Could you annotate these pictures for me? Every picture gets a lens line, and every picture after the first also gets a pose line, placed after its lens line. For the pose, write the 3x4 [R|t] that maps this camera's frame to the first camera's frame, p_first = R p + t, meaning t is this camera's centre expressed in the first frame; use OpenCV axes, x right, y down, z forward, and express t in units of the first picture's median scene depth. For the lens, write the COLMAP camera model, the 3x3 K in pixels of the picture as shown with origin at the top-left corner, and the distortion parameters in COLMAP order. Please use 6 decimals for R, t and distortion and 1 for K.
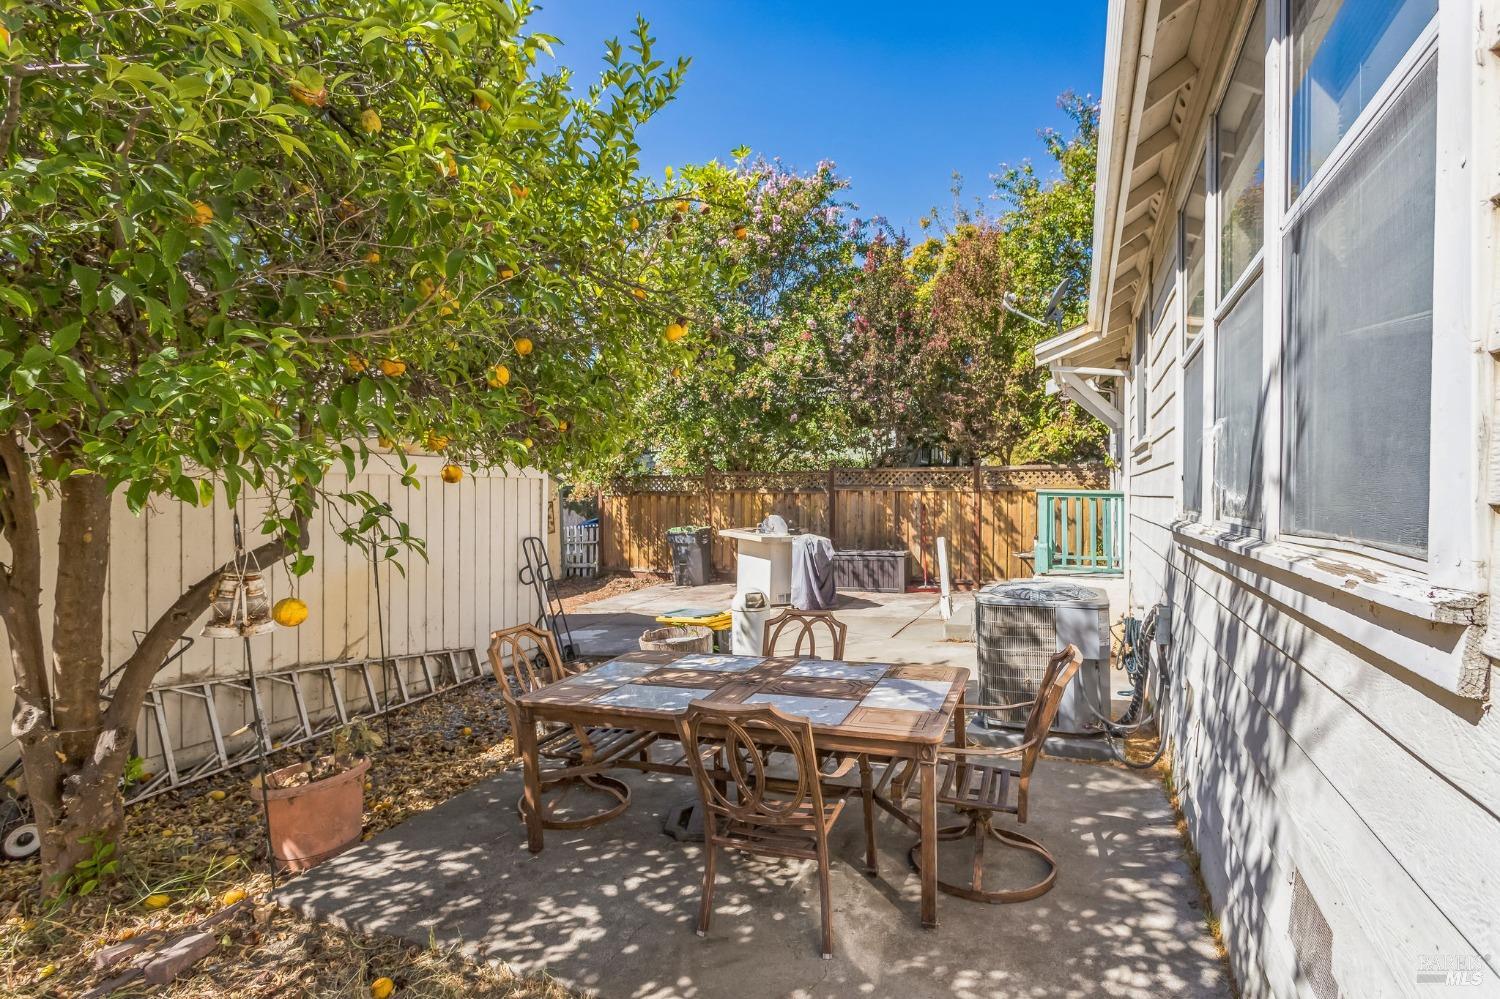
lens RADIAL K [[717.8, 0, 748.0], [0, 717.8, 497.1], [0, 0, 1]] dist [0.002313, 0.000710]
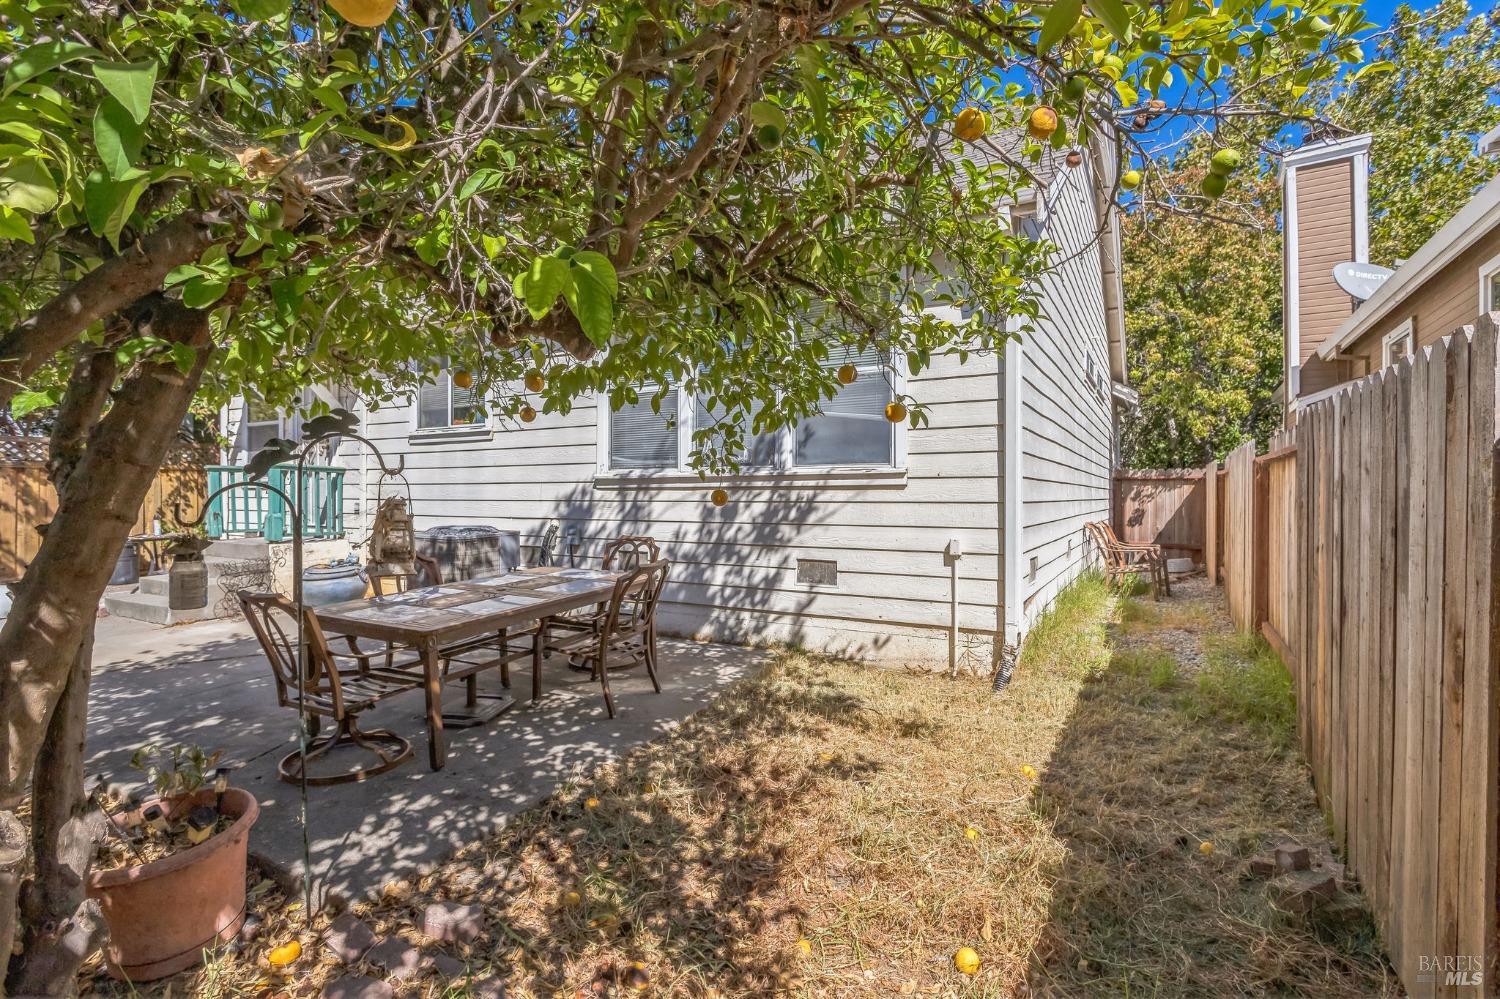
lens RADIAL K [[717.8, 0, 742.7], [0, 717.8, 498.1], [0, 0, 1]] dist [0.002313, 0.000710]
pose [[0.109253, -0.008974, 0.993973, -1.458029], [0.004362, 0.999954, 0.008549, 0.086702], [-0.994004, 0.003401, 0.109287, 0.475743]]
